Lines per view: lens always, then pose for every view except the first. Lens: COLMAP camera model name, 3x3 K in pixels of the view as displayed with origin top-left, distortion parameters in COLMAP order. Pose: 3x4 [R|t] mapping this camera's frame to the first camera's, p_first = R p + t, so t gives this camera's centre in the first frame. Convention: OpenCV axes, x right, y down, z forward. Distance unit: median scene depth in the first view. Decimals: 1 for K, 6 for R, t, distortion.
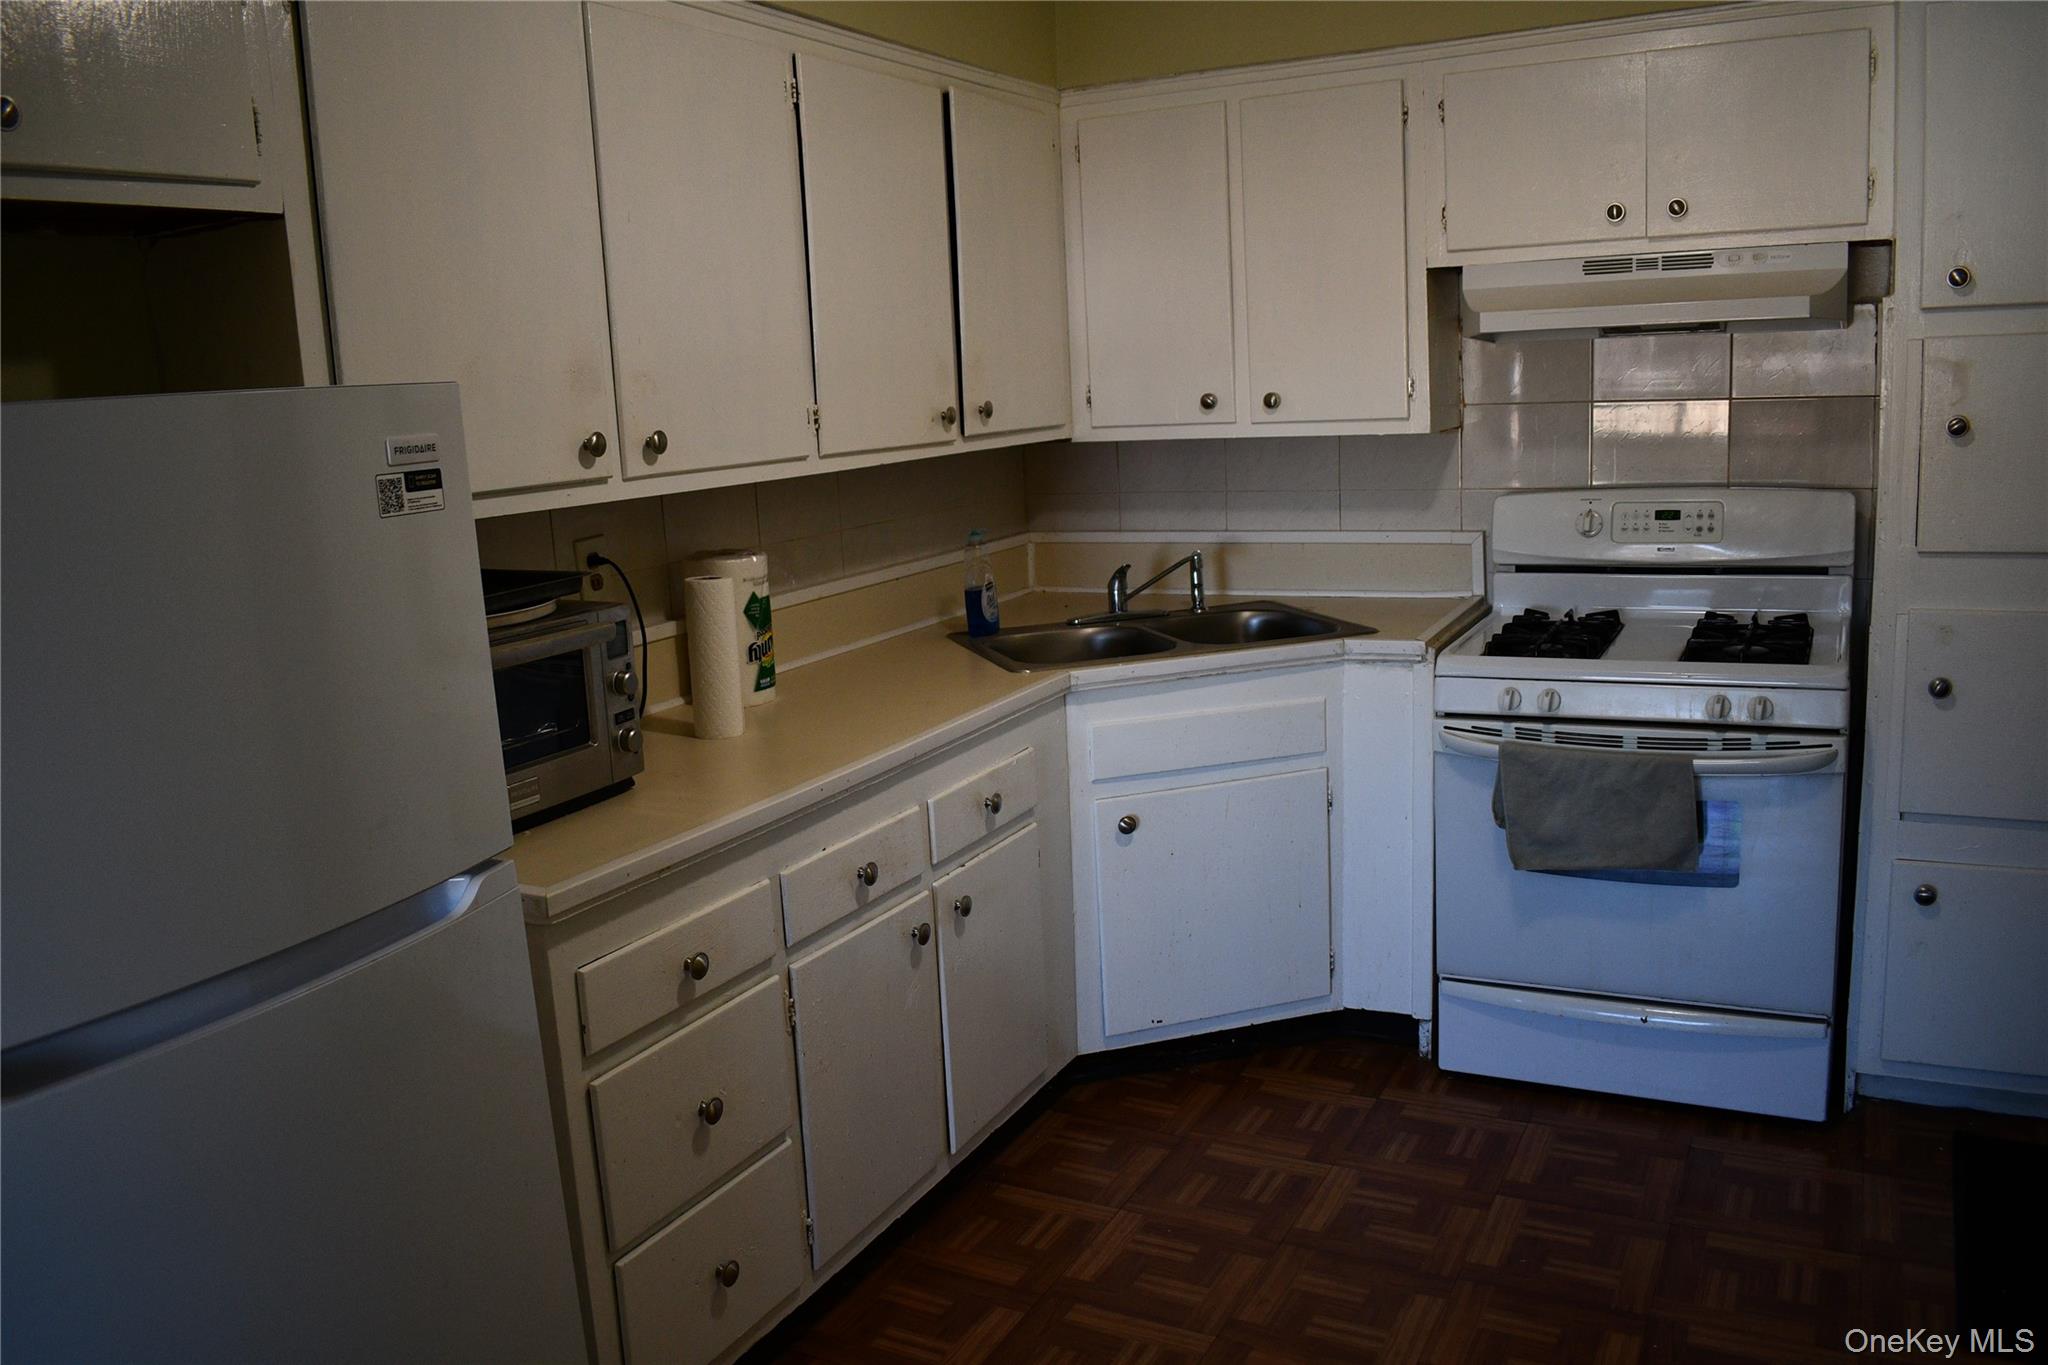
lens RADIAL K [[1598.4, 0, 985.1], [0, 1598.4, 686.3], [0, 0, 1]] dist [-0.092779, 0.007939]
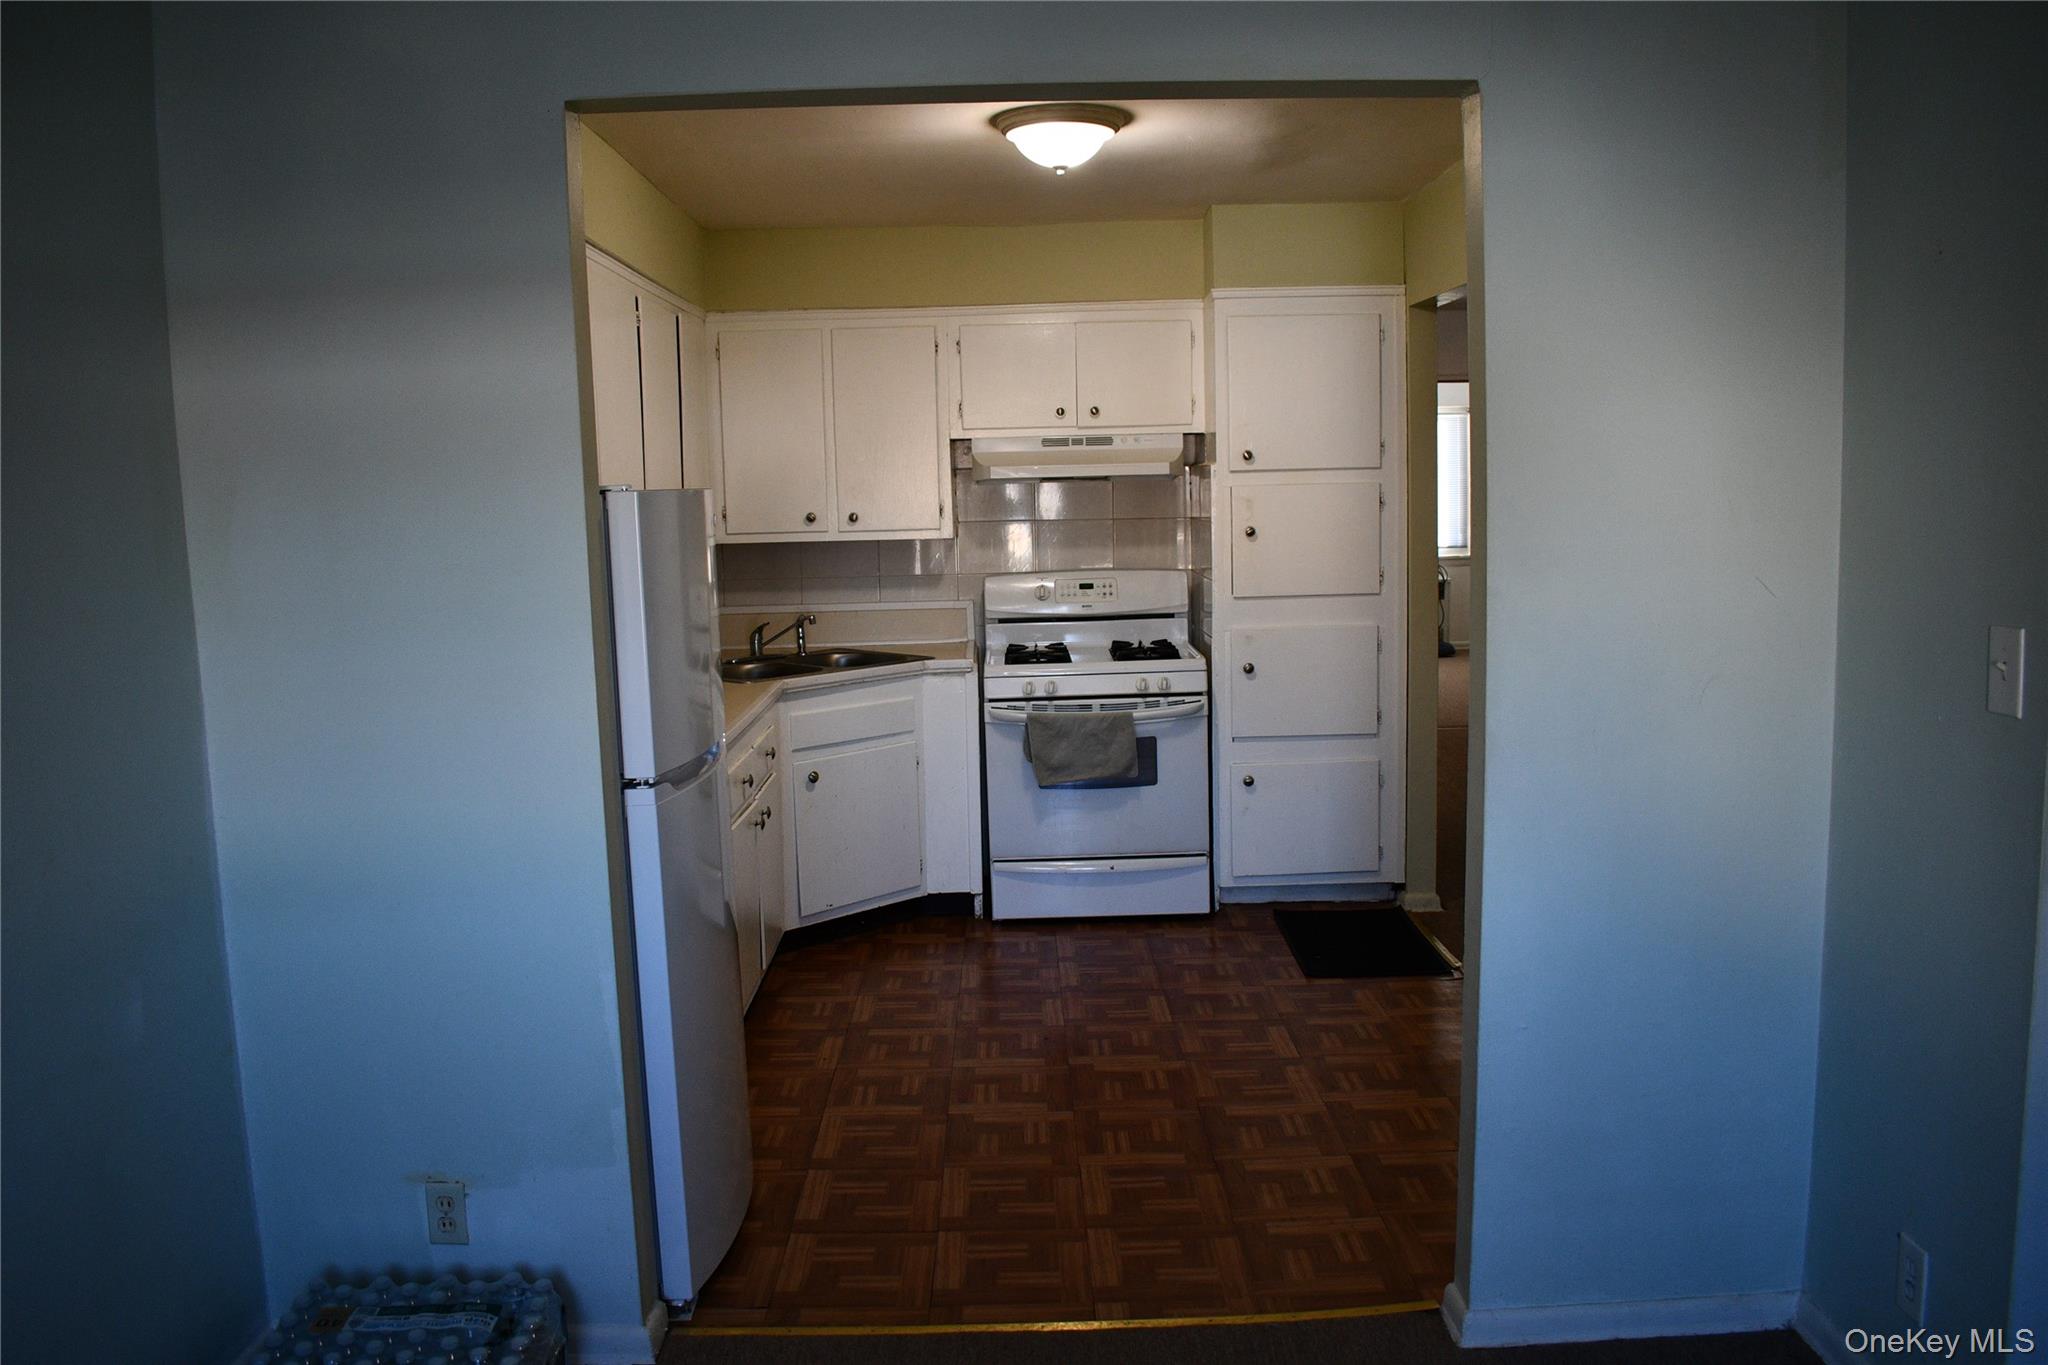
lens RADIAL K [[1598.4, 0, 985.1], [0, 1598.4, 686.3], [0, 0, 1]] dist [-0.092779, 0.007939]
pose [[0.882379, -0.026340, 0.469802, -0.522163], [0.066109, 0.995468, -0.068353, 0.120058], [-0.465873, 0.091371, 0.880122, -0.508503]]
